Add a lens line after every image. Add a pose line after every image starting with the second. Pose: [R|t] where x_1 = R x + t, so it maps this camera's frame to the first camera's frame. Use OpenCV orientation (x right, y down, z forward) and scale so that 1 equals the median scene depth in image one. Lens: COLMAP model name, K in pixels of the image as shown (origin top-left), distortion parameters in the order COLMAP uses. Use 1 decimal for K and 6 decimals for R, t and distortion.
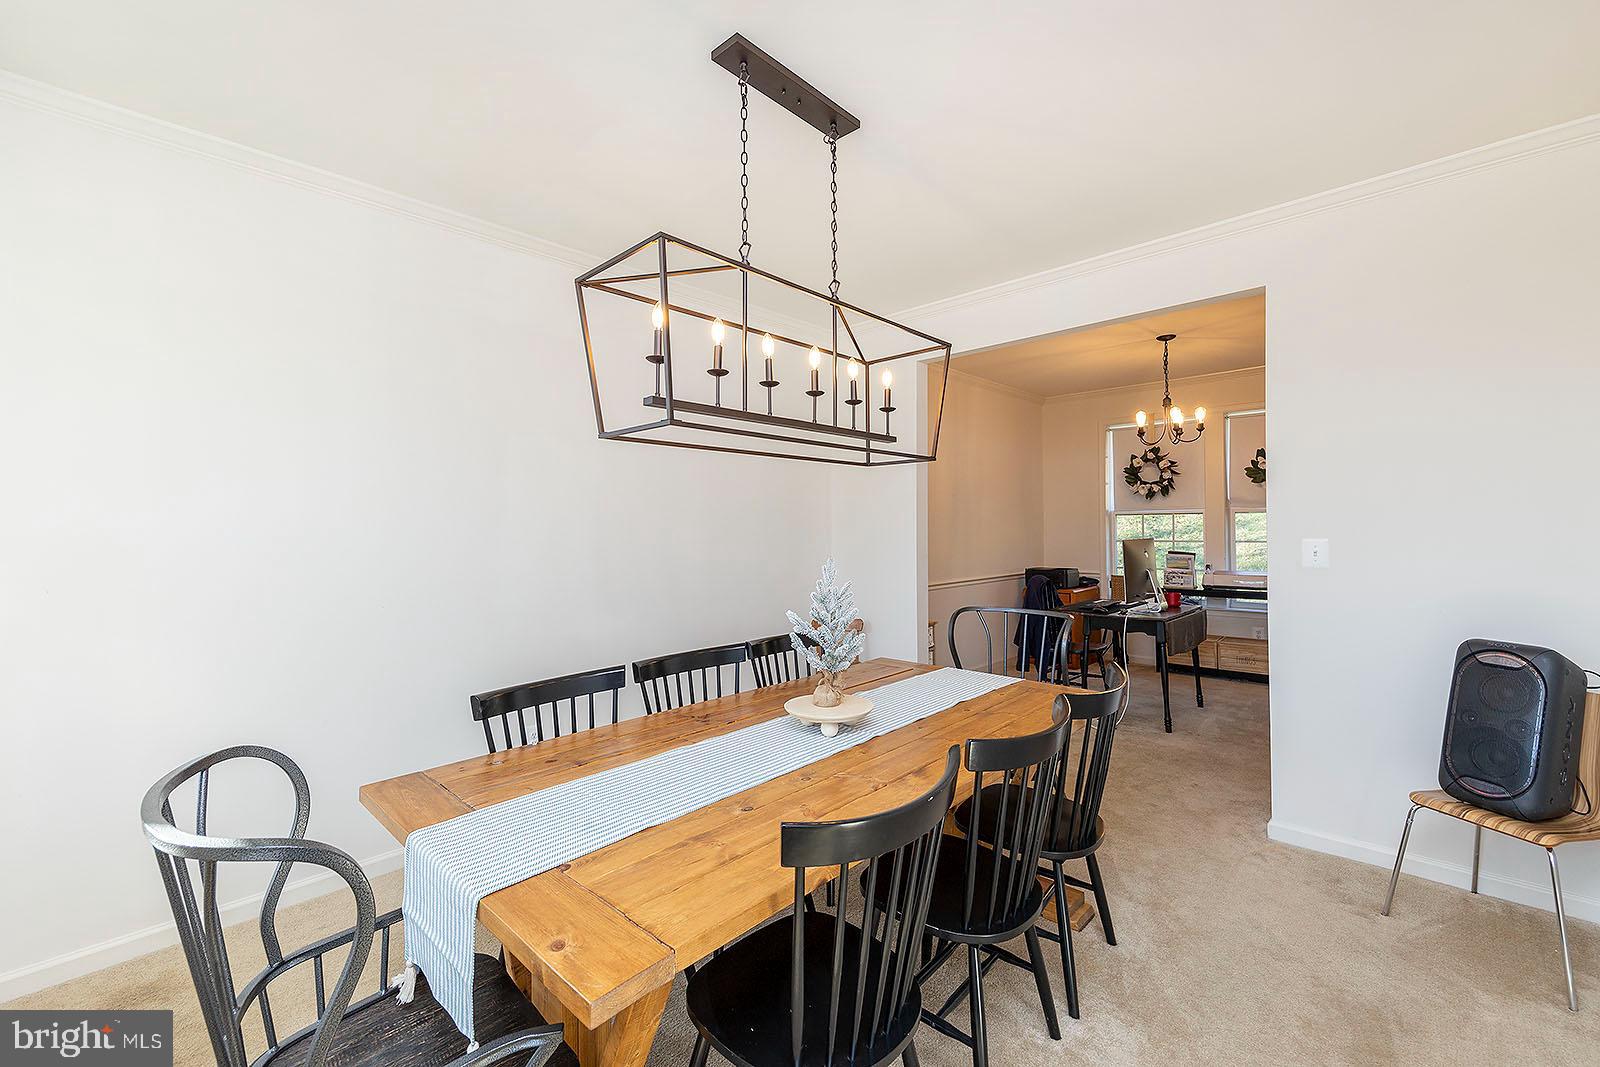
lens RADIAL K [[693.9, 0, 795.2], [0, 693.9, 499.5], [0, 0, 1]] dist [0.001080, 0.000039]
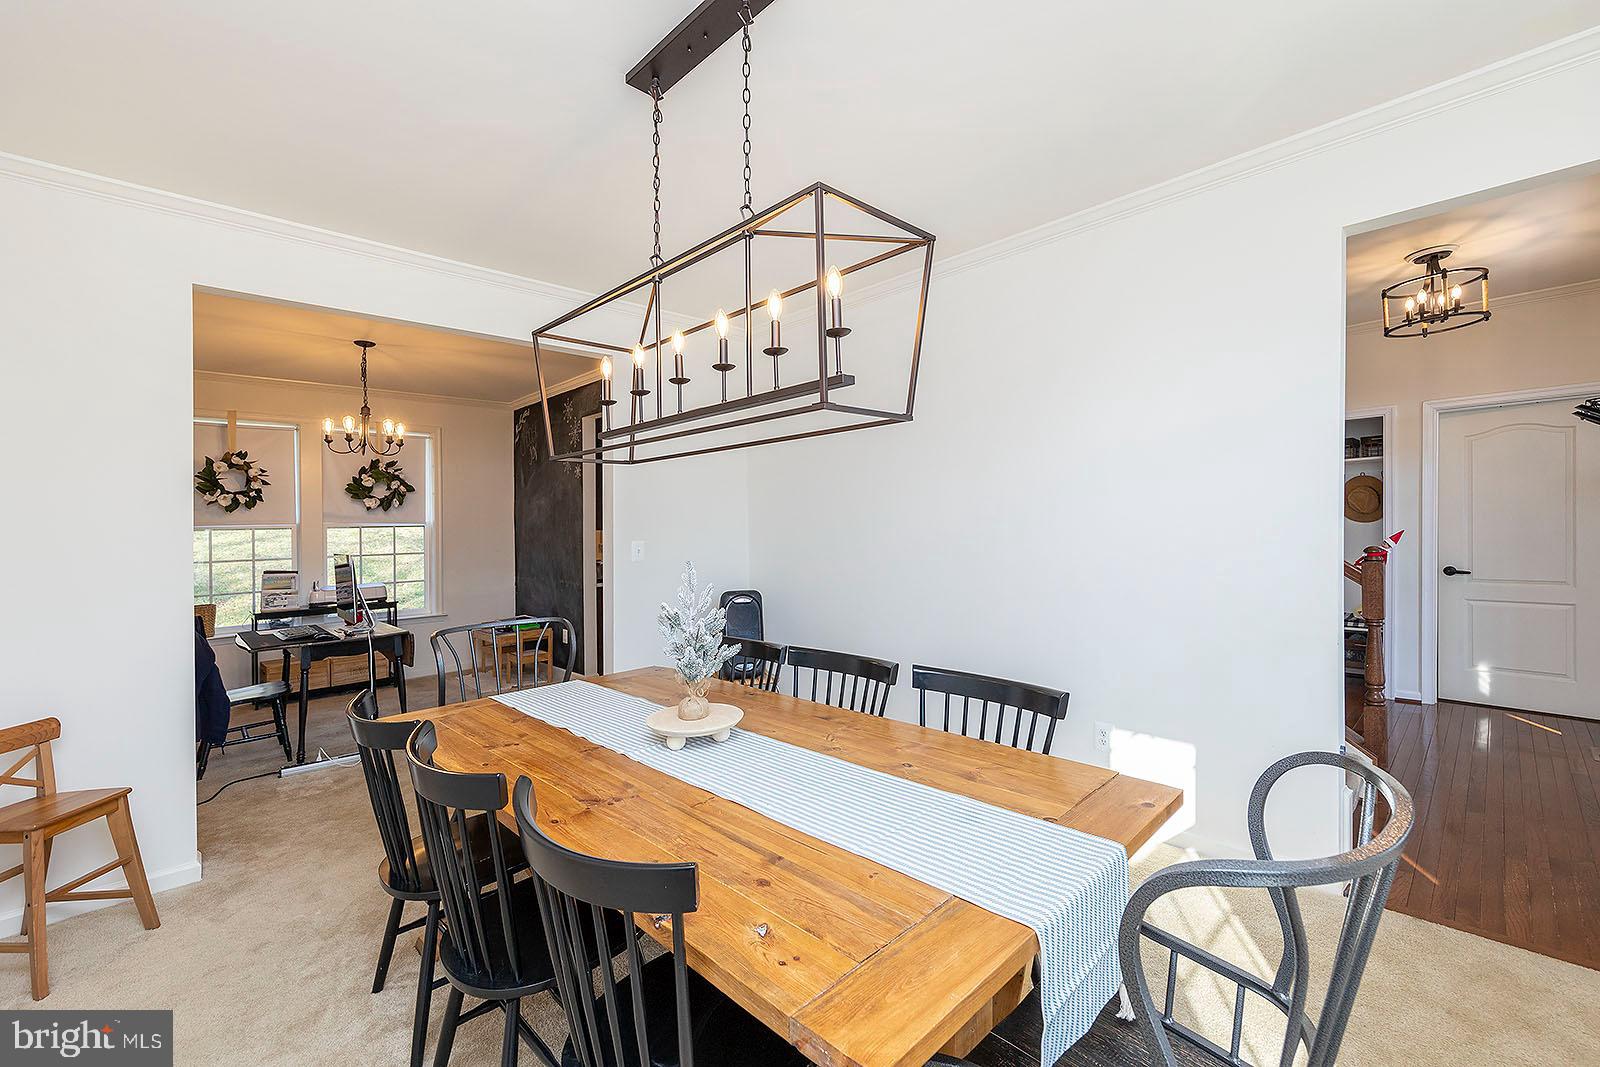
lens RADIAL K [[681.8, 0, 791.8], [0, 681.8, 527.9], [0, 0, 1]] dist [0.002169, 0.000025]
pose [[0.013454, 0.005116, 0.999896, -0.401548], [-0.011777, 0.999918, -0.004957, 0.019489], [-0.999840, -0.011709, 0.013513, 0.392150]]
